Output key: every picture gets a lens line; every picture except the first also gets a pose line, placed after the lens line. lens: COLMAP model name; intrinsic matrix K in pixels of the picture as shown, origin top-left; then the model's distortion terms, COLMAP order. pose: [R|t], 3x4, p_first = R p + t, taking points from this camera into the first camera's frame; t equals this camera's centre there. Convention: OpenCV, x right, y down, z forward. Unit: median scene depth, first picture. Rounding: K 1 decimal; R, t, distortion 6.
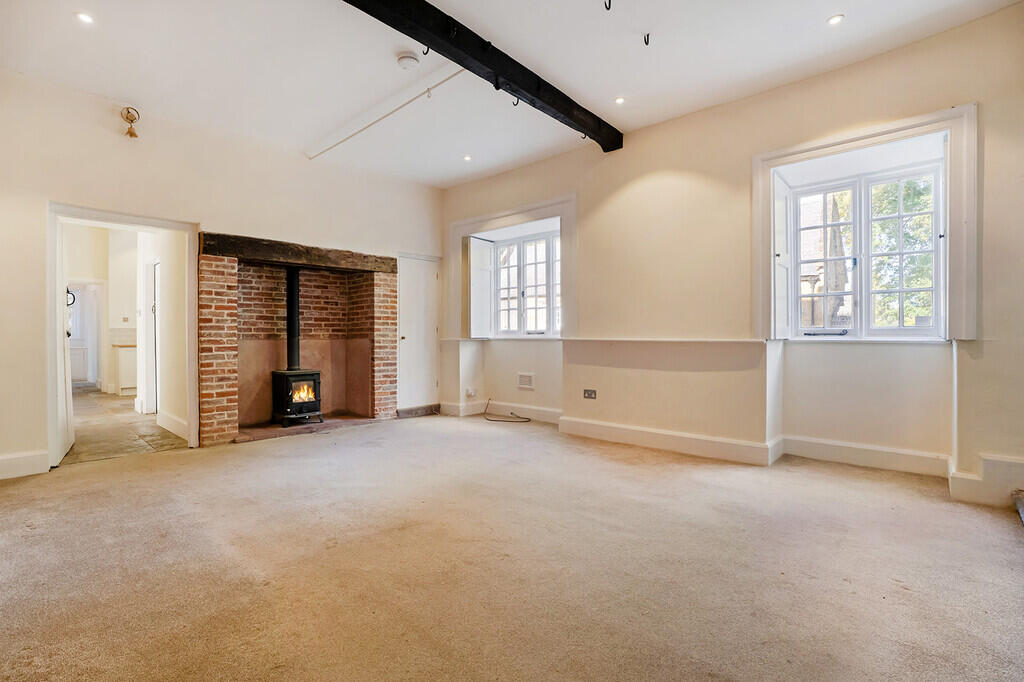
lens RADIAL K [[489.1, 0, 506.4], [0, 489.1, 333.6], [0, 0, 1]] dist [0.002130, 0.000342]
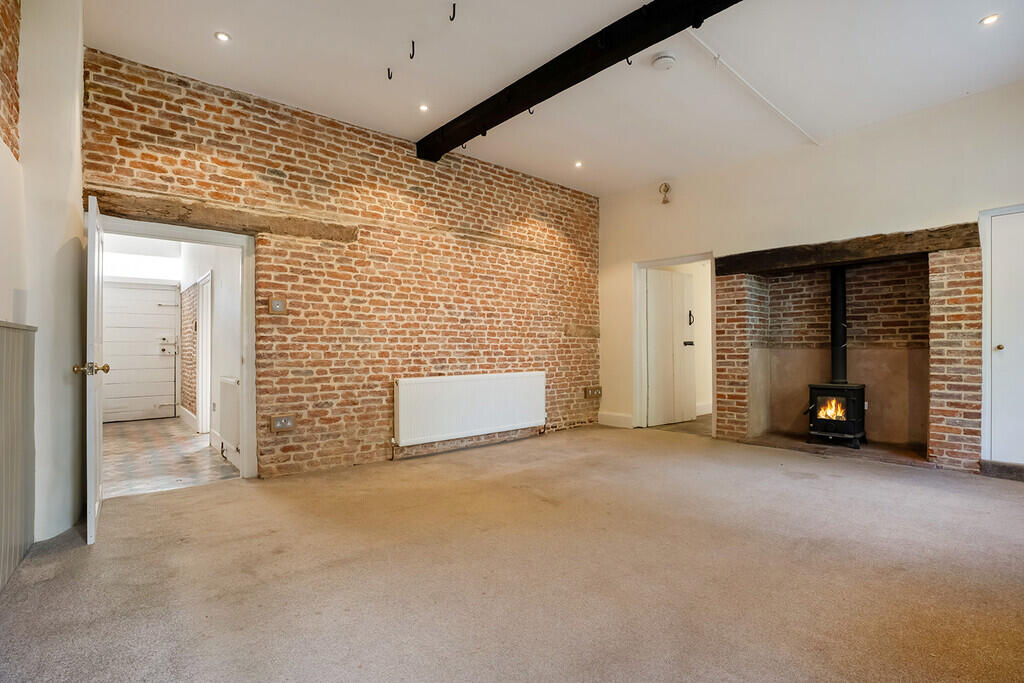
lens RADIAL K [[489.1, 0, 504.4], [0, 489.1, 347.6], [0, 0, 1]] dist [0.002130, 0.000342]
pose [[-0.063349, 0.004478, -0.997981, 0.466156], [0.010447, 0.999938, 0.003824, 0.000381], [0.997937, -0.010184, -0.063392, 0.436531]]
